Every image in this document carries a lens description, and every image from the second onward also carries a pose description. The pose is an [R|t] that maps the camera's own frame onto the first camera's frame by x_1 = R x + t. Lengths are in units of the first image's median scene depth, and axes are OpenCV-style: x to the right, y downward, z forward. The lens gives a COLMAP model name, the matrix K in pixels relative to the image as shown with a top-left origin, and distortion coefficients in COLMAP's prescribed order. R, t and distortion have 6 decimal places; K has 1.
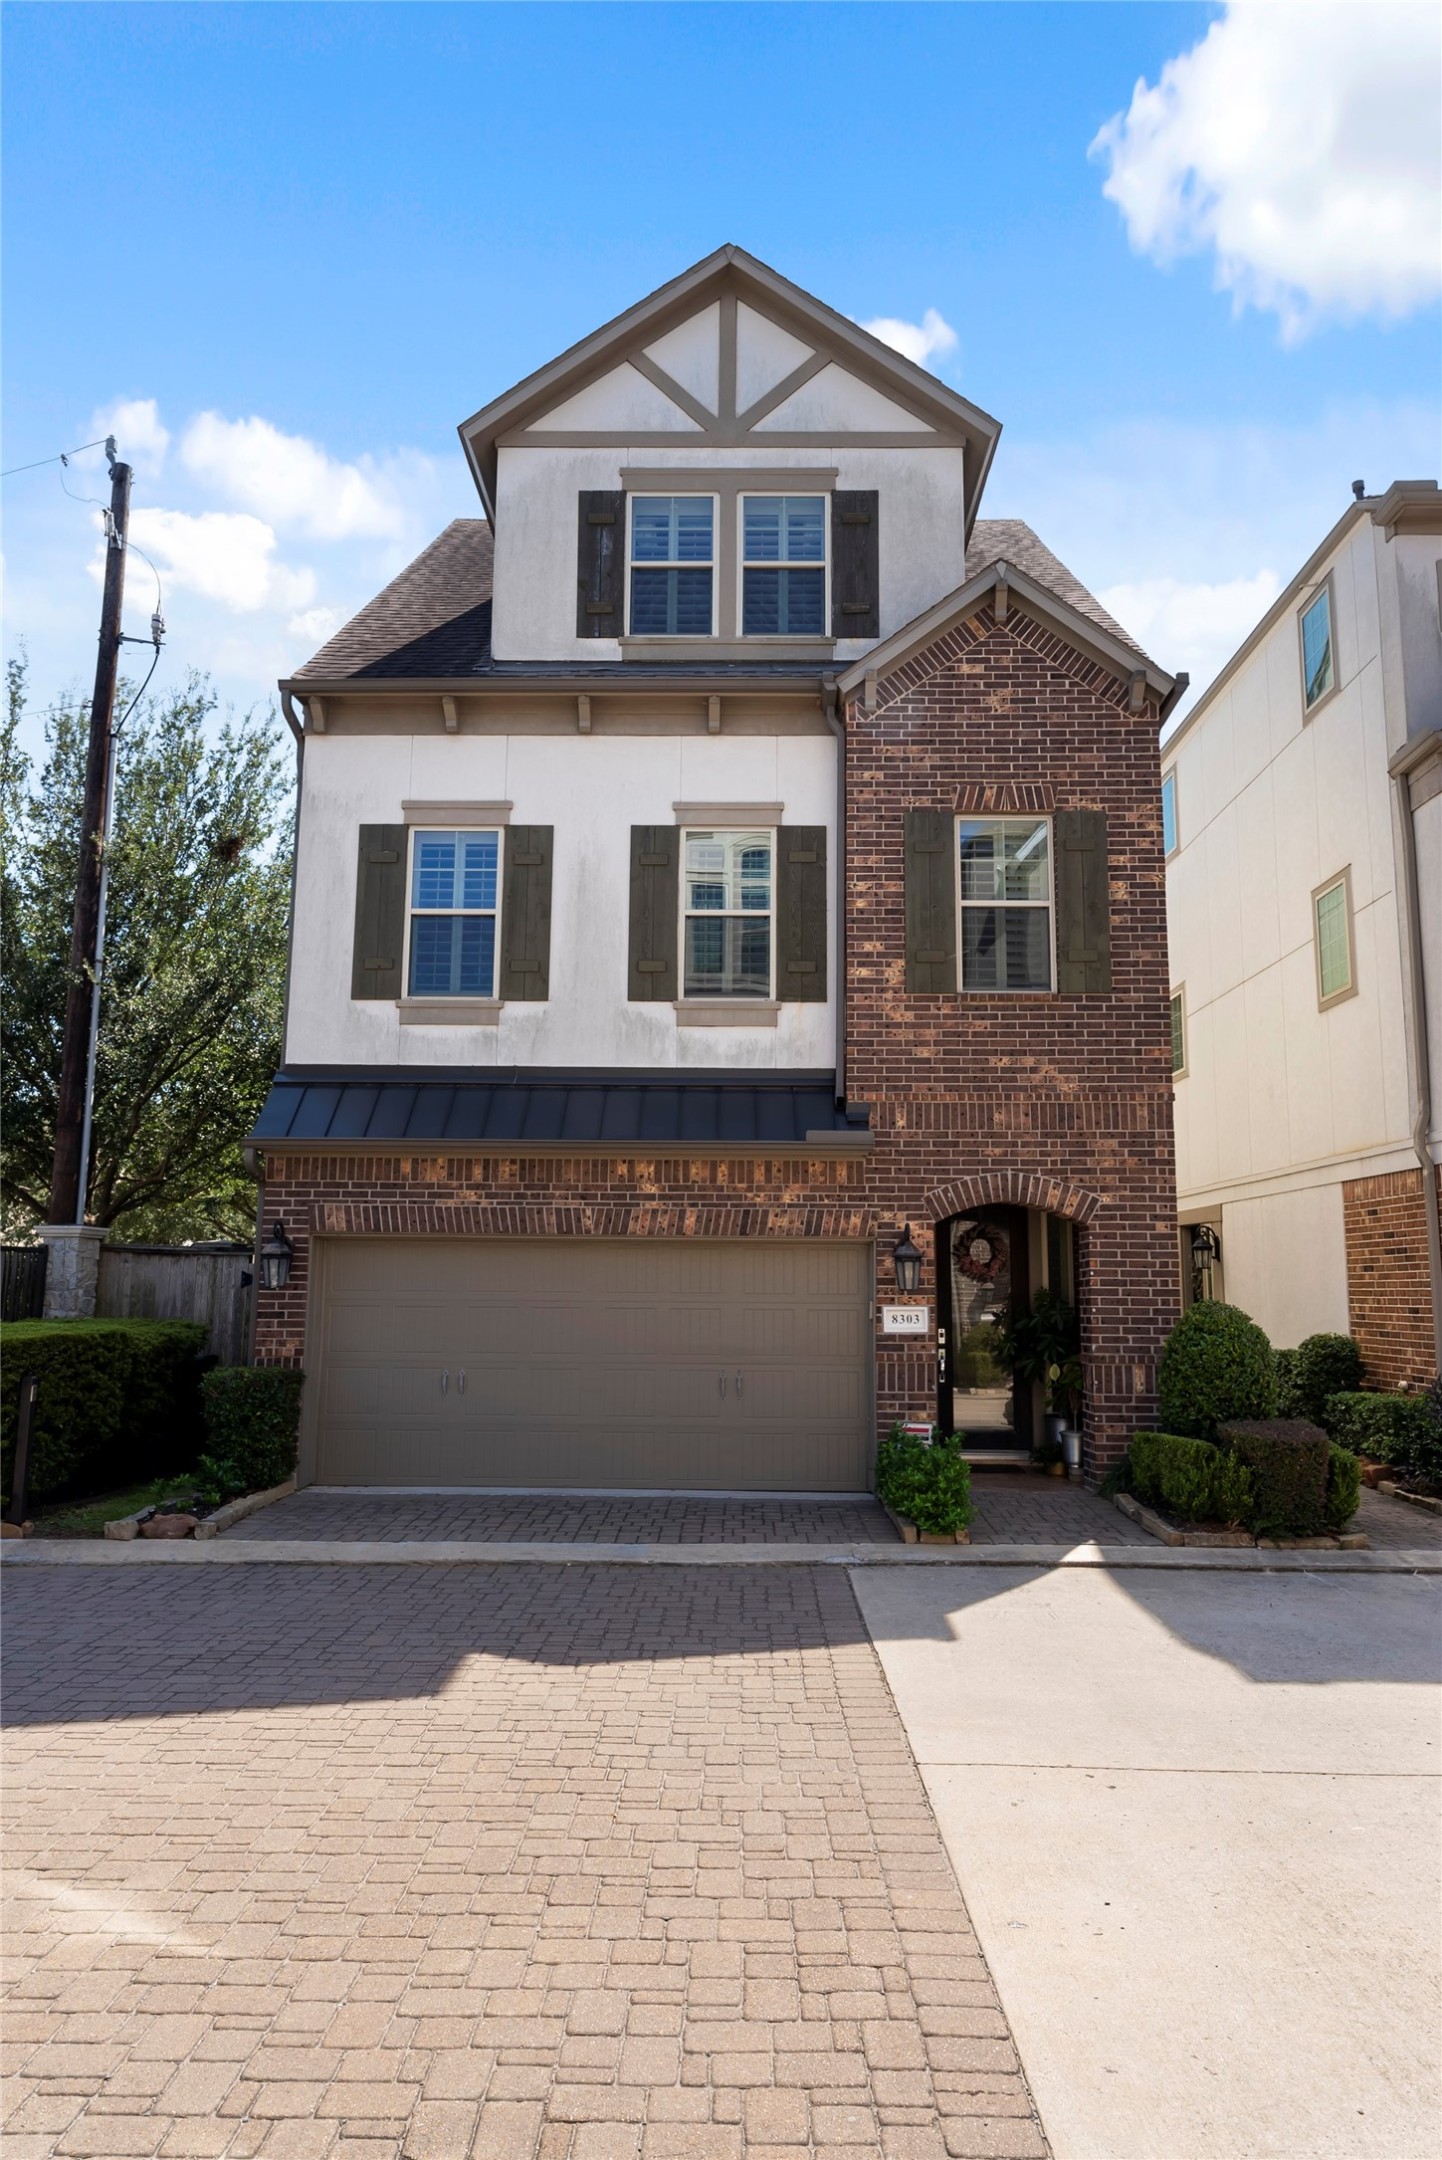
lens RADIAL K [[1362.1, 0, 717.4], [0, 1362.1, 1080.2], [0, 0, 1]] dist [-0.002671, -0.000127]
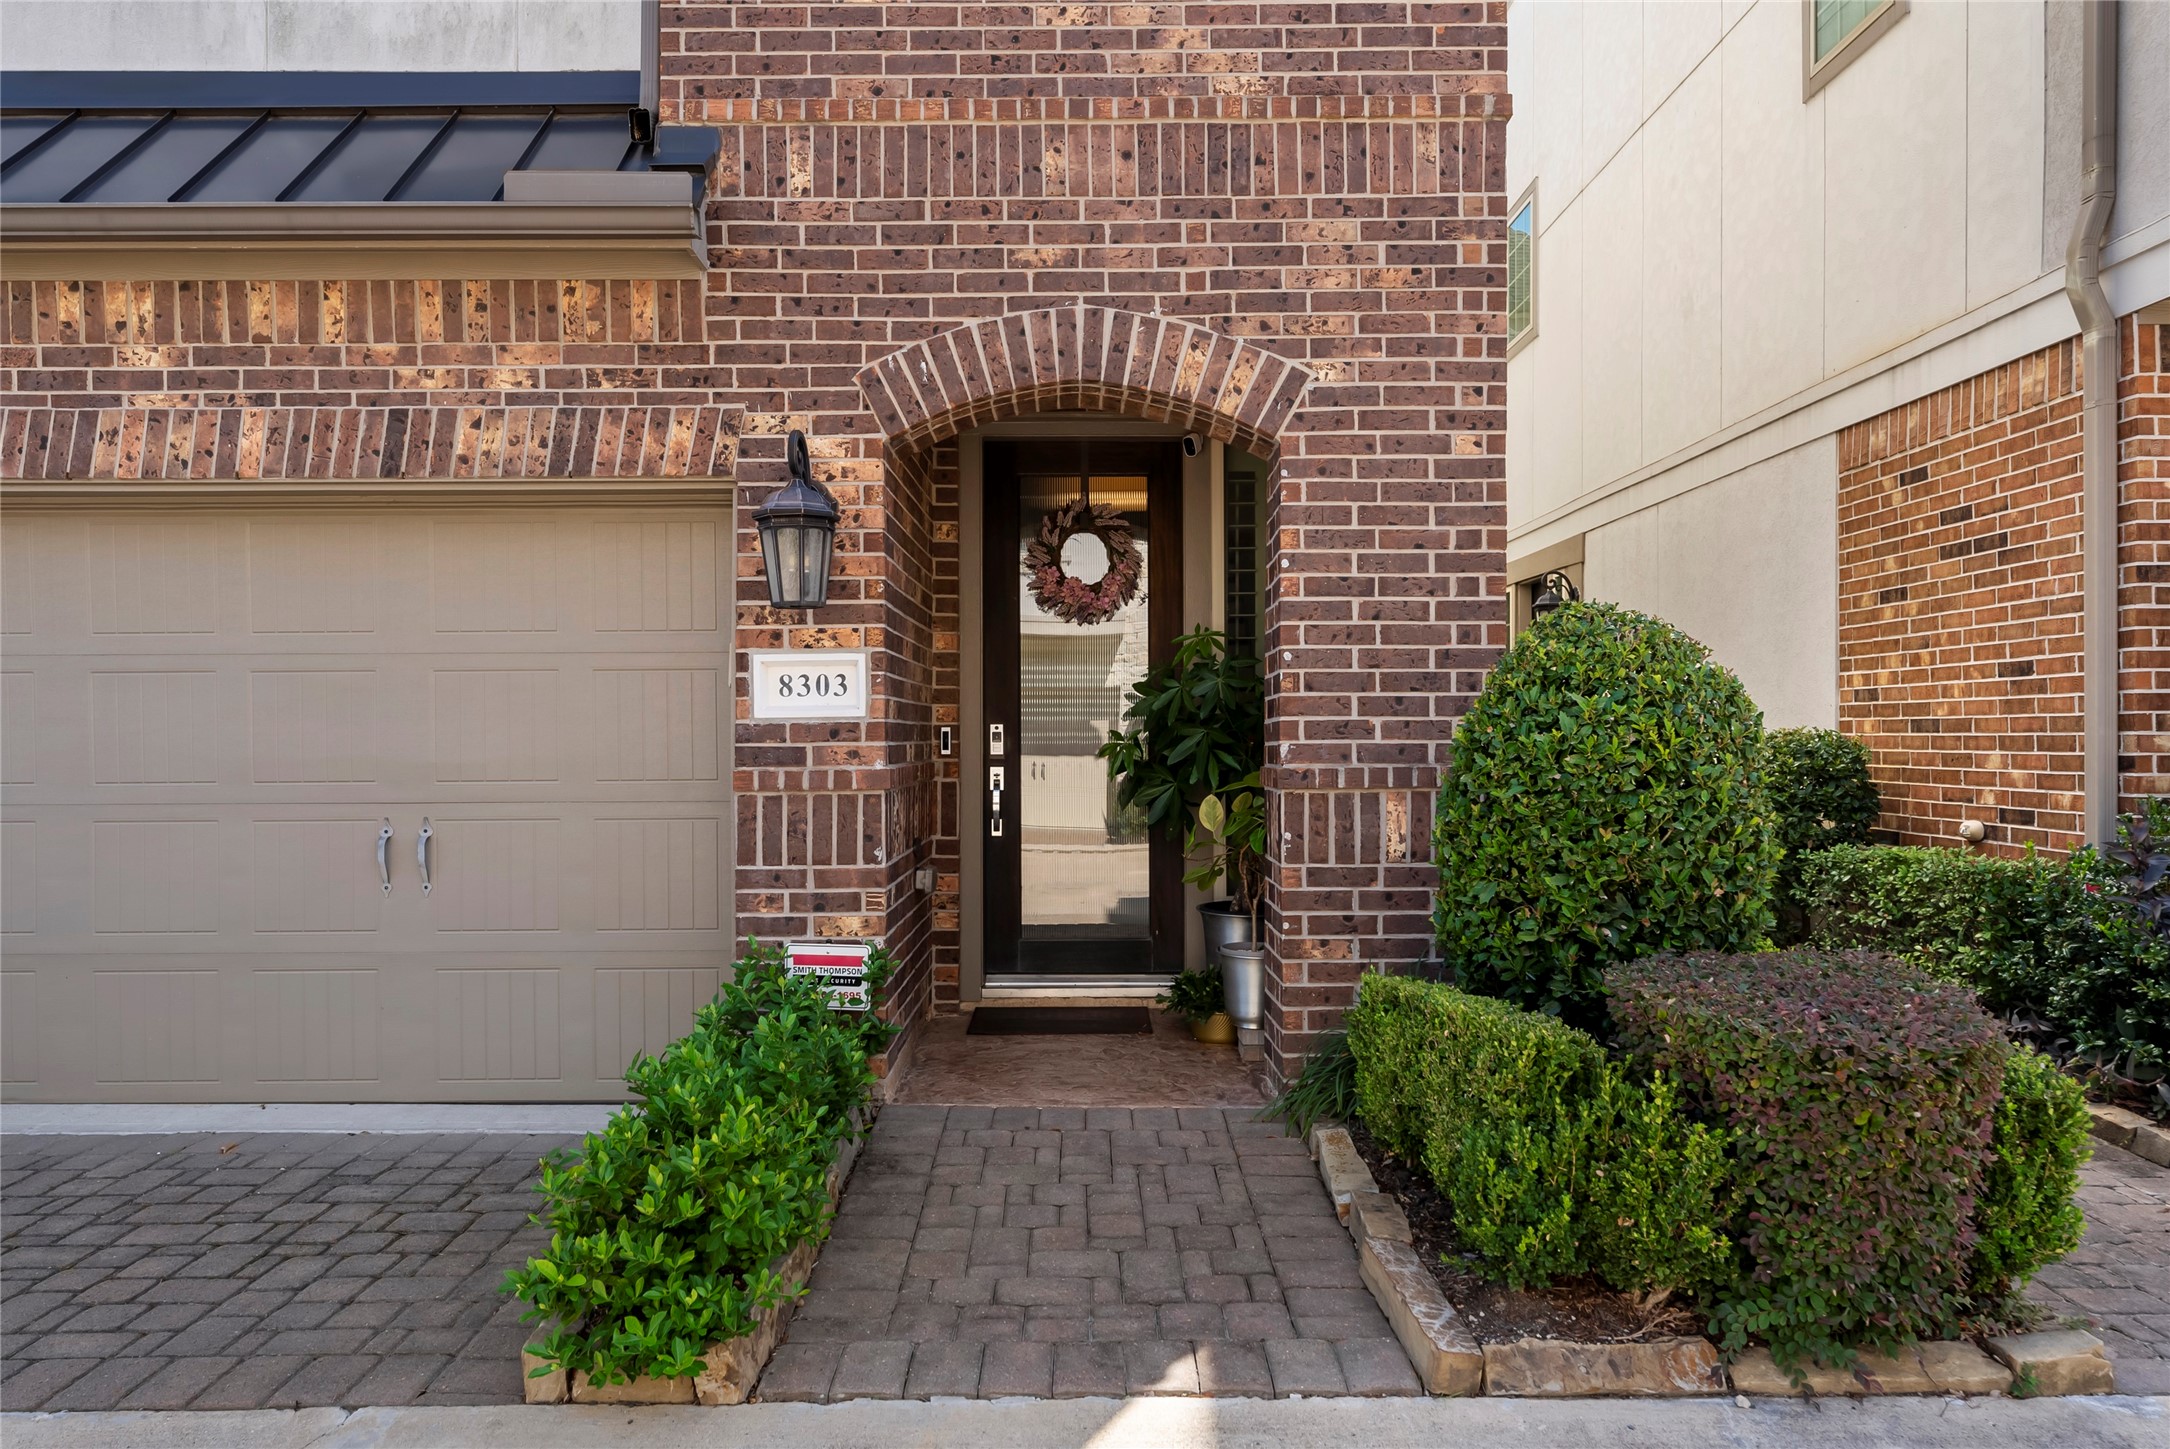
lens RADIAL K [[1368.4, 0, 1089.5], [0, 1368.4, 732.2], [0, 0, 1]] dist [-0.002671, -0.000127]
pose [[0.999634, -0.012117, 0.024171, 0.205978], [0.008362, 0.988679, 0.149816, 0.128634], [-0.025713, -0.149559, 0.988418, 0.597193]]
